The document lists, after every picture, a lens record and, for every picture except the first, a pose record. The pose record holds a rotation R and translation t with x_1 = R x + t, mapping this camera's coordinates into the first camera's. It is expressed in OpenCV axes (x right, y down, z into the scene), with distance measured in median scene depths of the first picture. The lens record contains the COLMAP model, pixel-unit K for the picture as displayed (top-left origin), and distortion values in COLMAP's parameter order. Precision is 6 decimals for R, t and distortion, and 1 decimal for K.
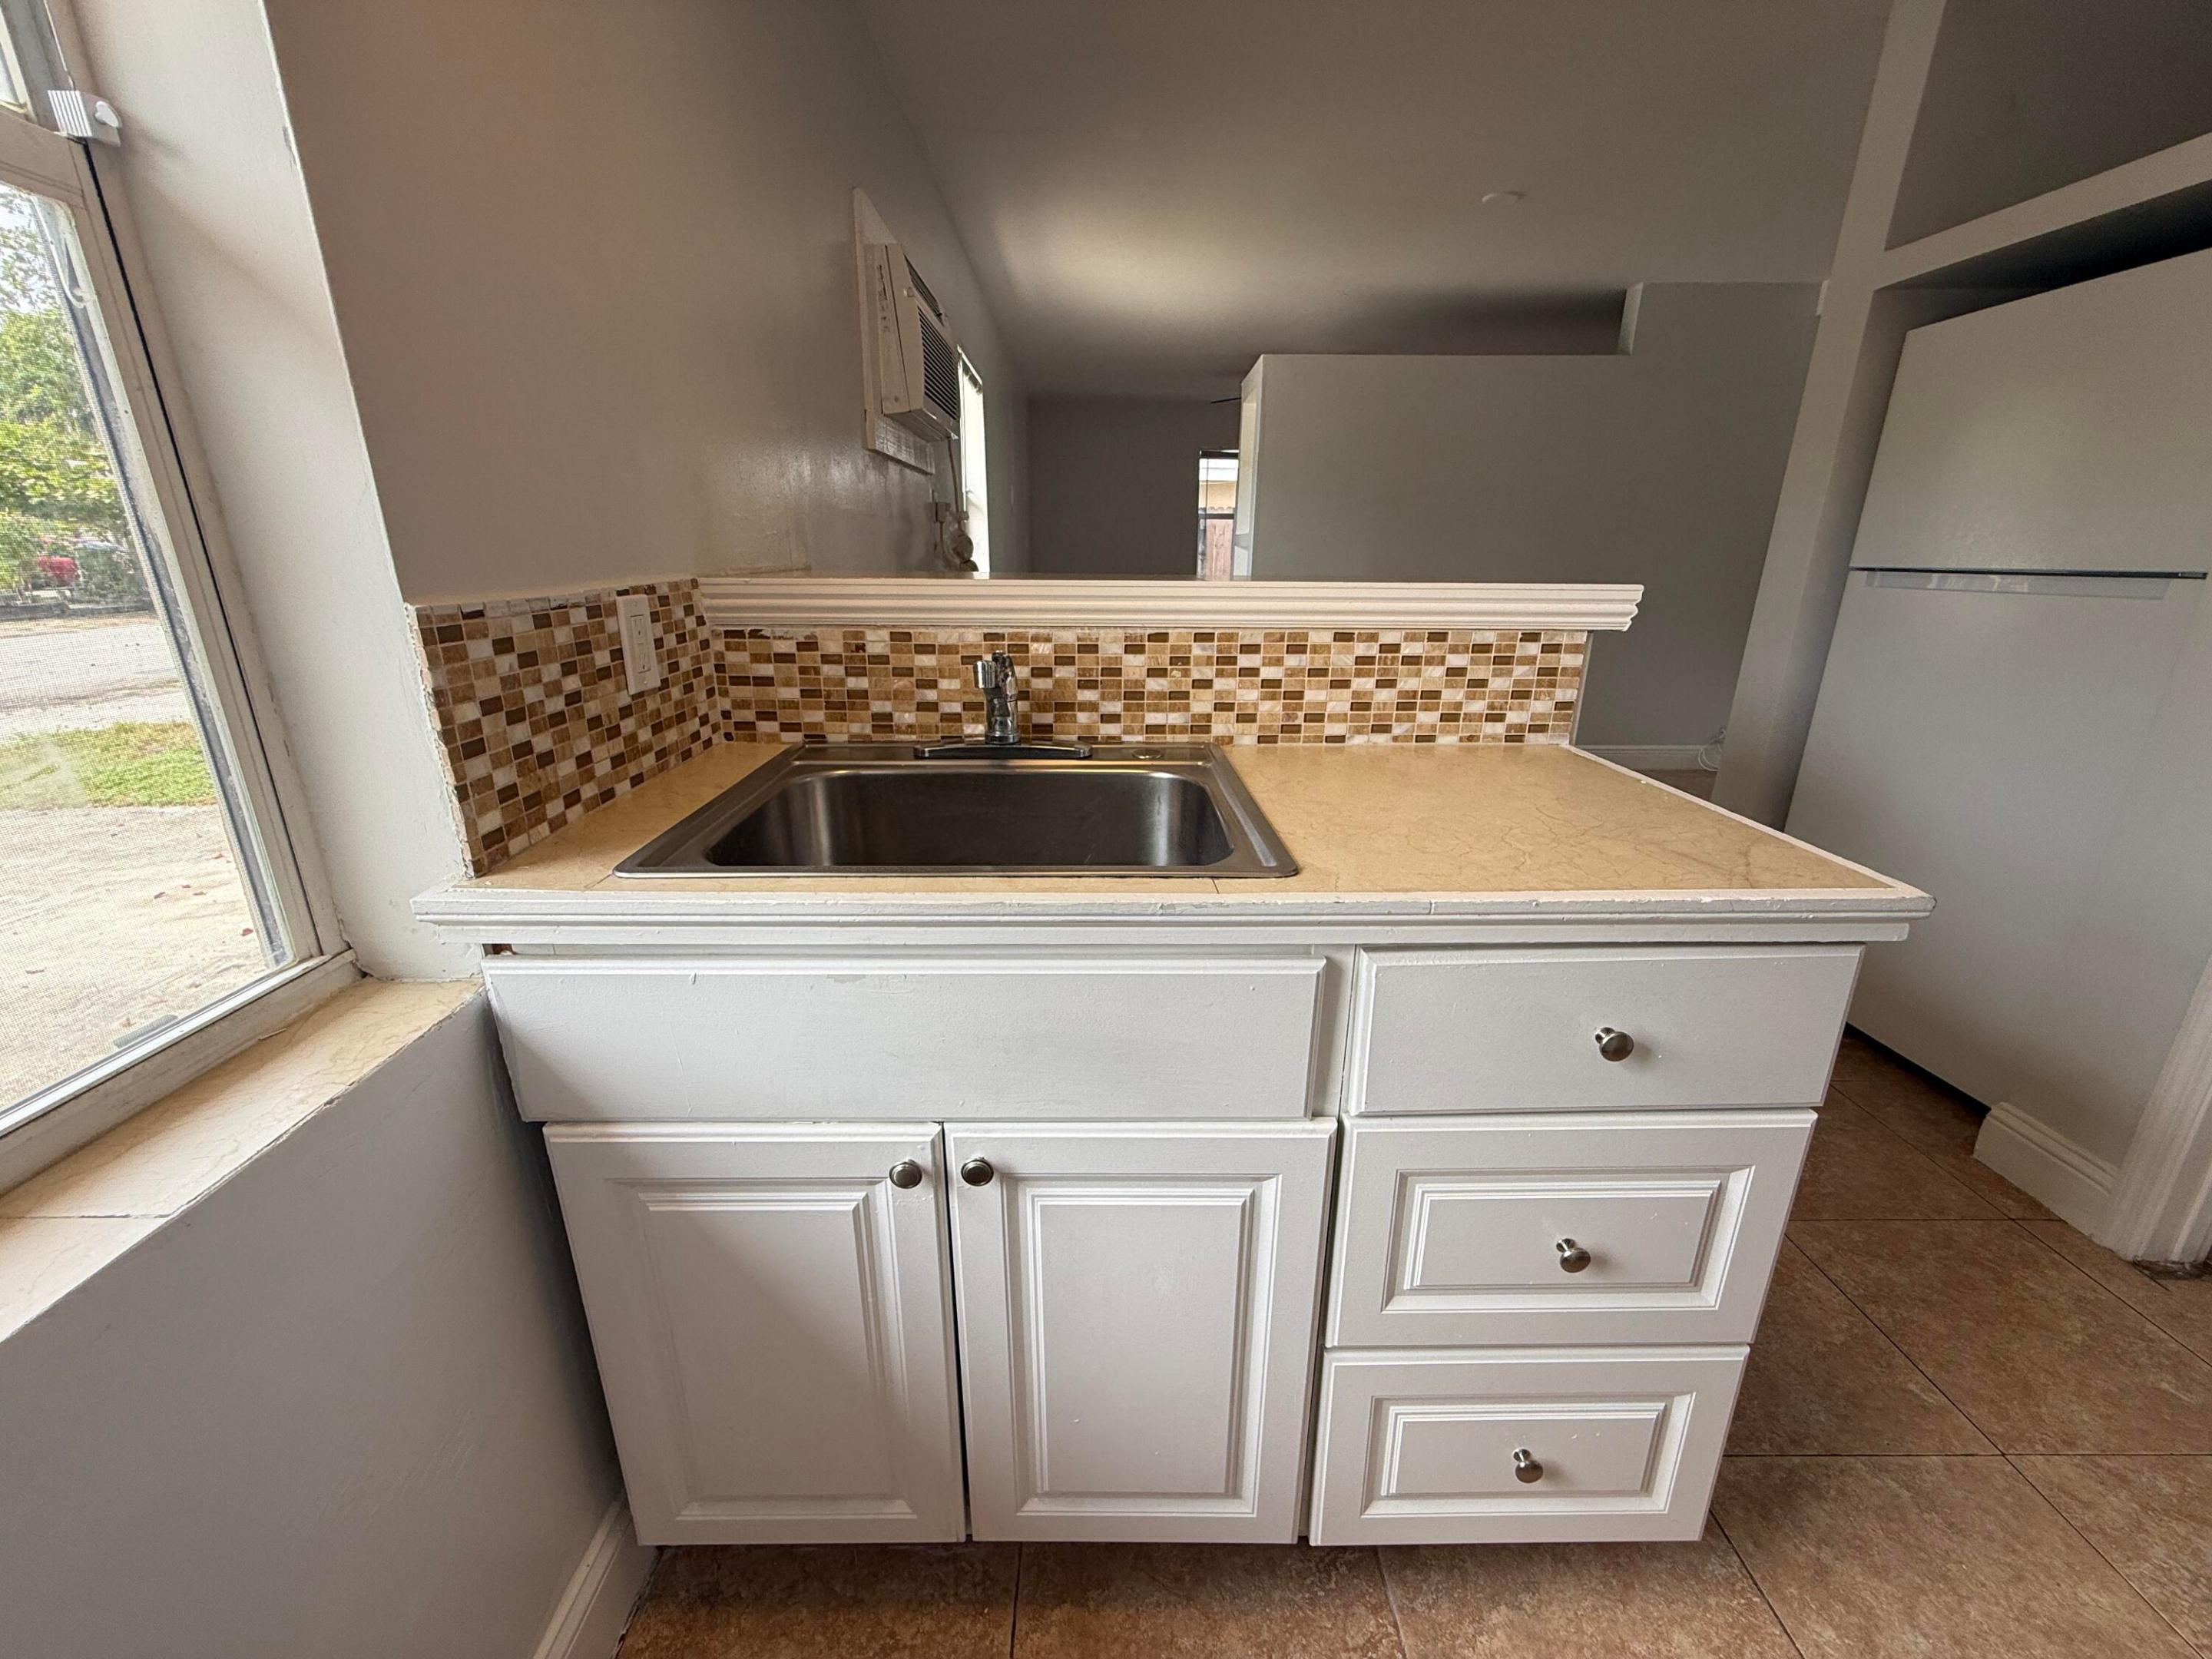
lens RADIAL K [[882.0, 0, 1100.2], [0, 882.0, 826.6], [0, 0, 1]] dist [0.001384, -0.000350]
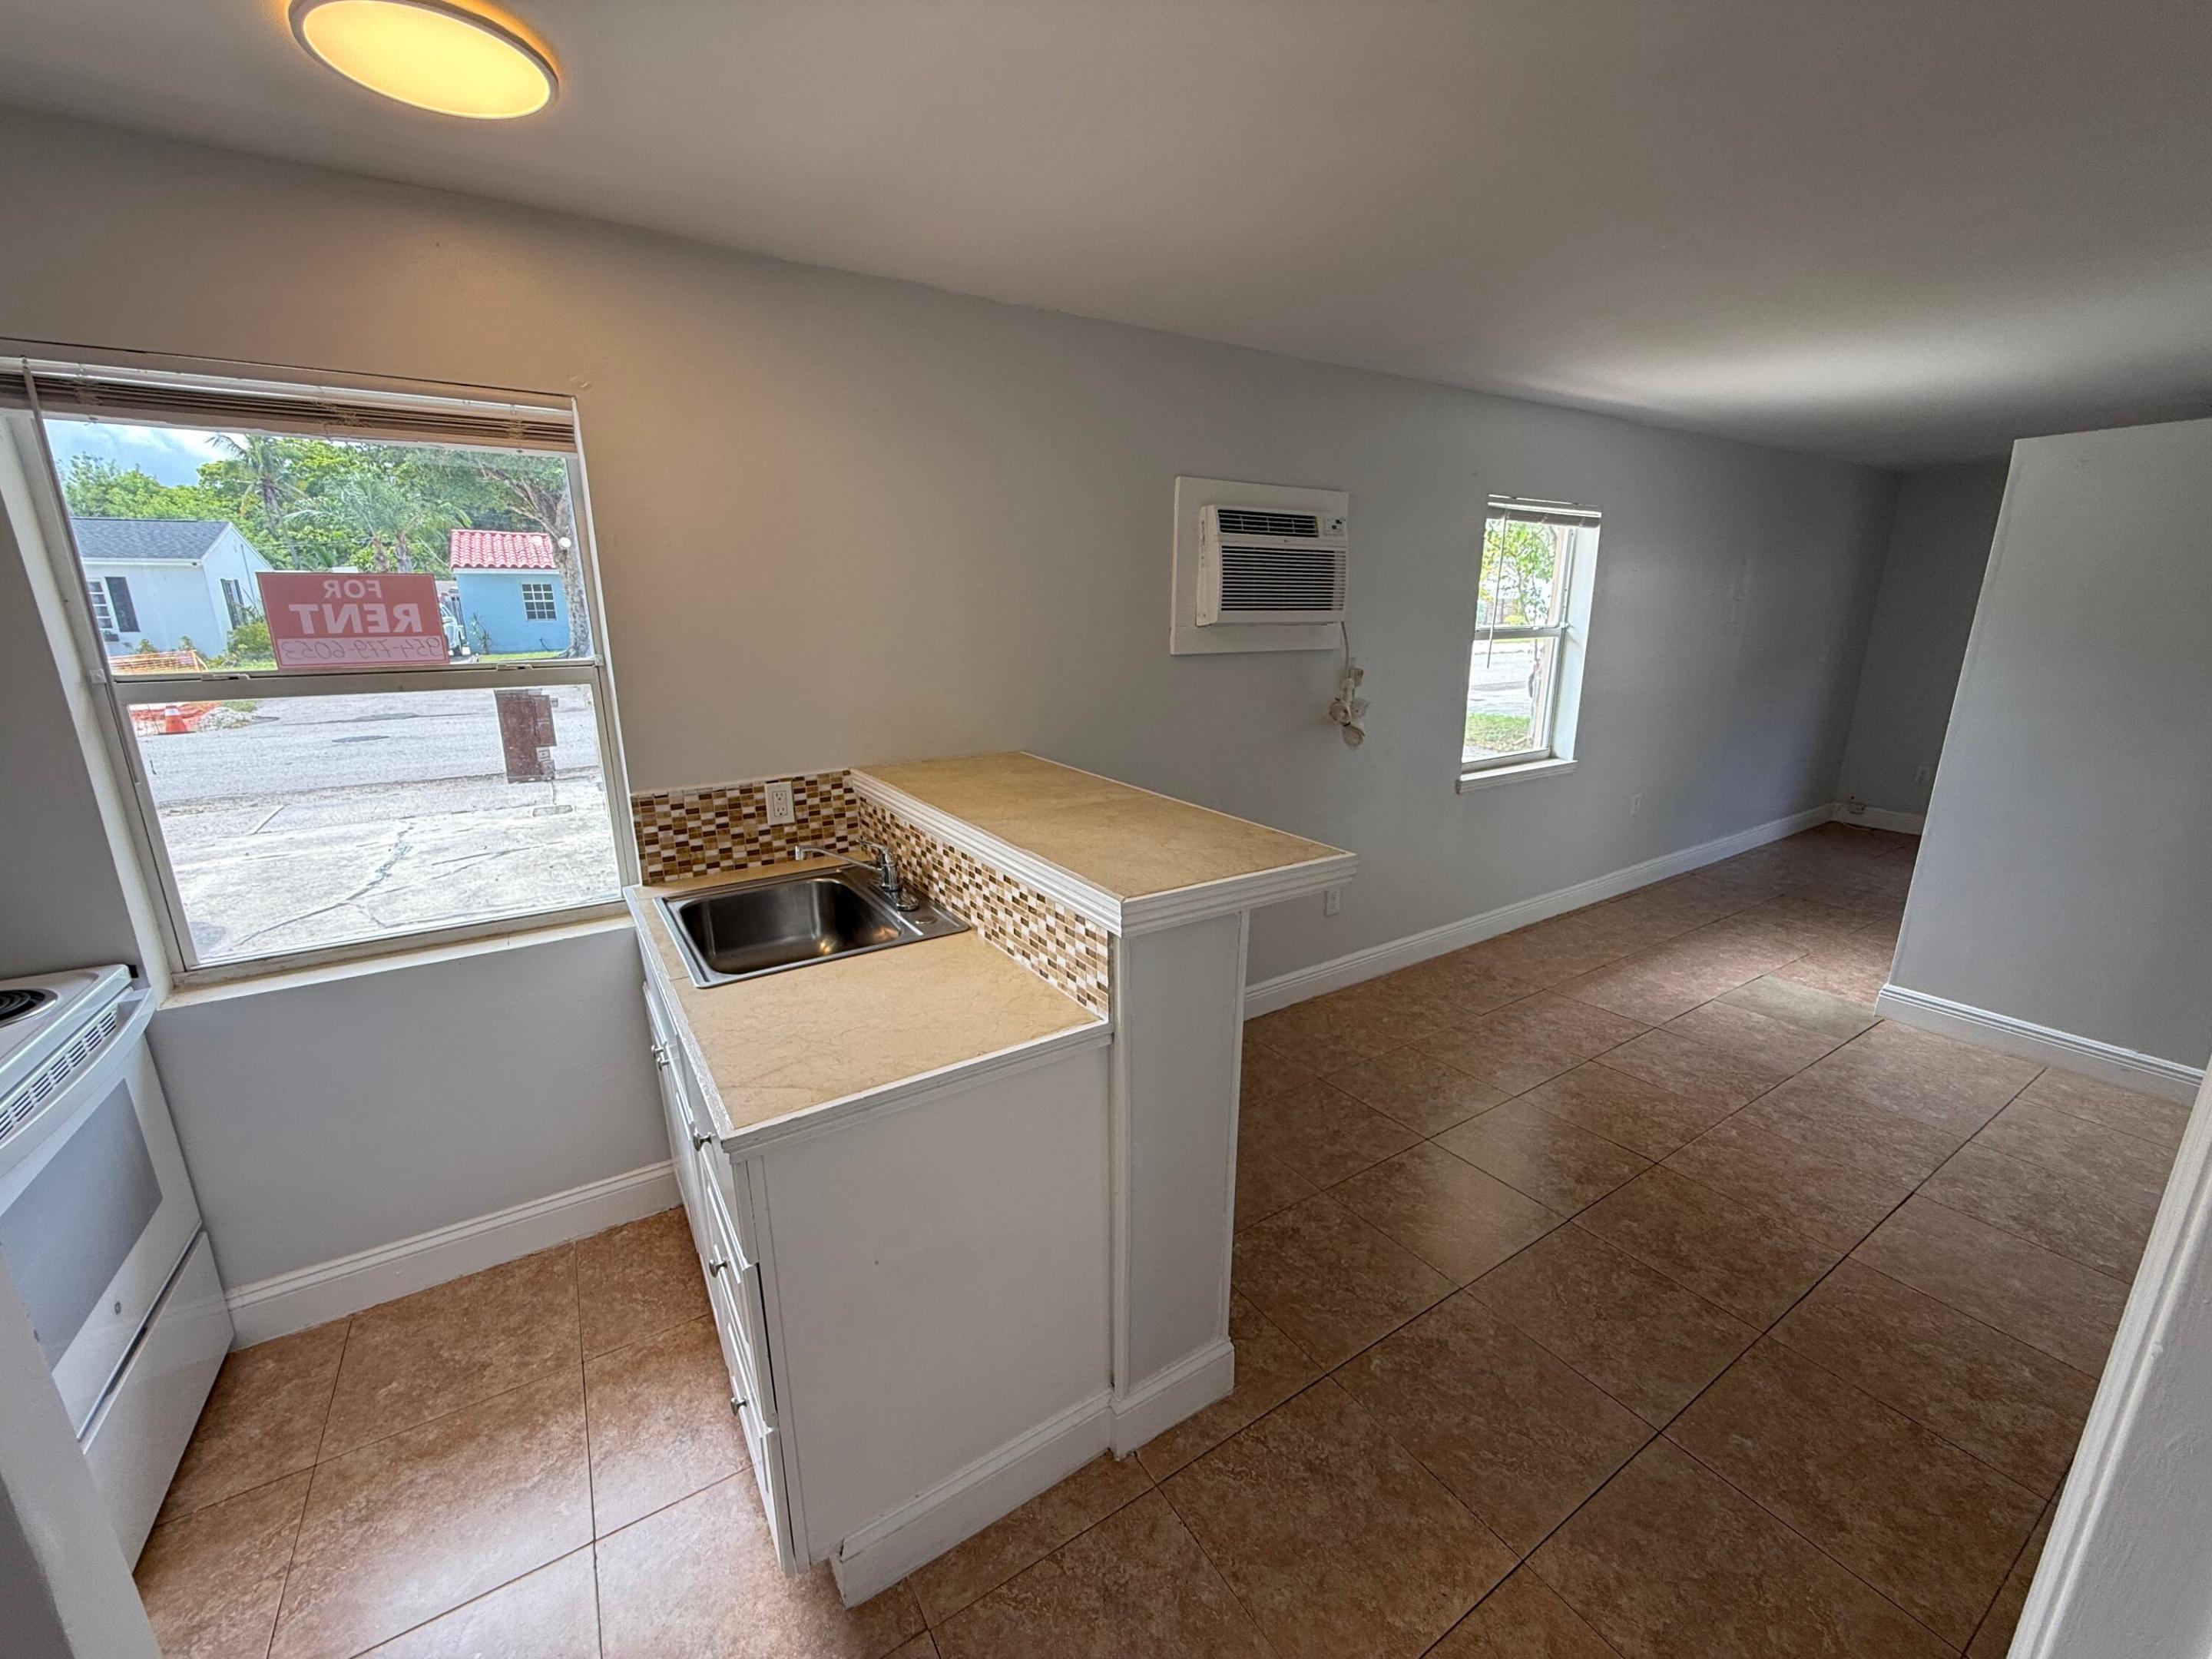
lens RADIAL K [[882.0, 0, 1100.2], [0, 882.0, 826.6], [0, 0, 1]] dist [0.001384, -0.000350]
pose [[0.534069, 0.201572, -0.821060, 1.853545], [-0.247843, 0.965823, 0.075898, -0.552747], [0.808297, 0.162959, 0.565774, 0.430697]]
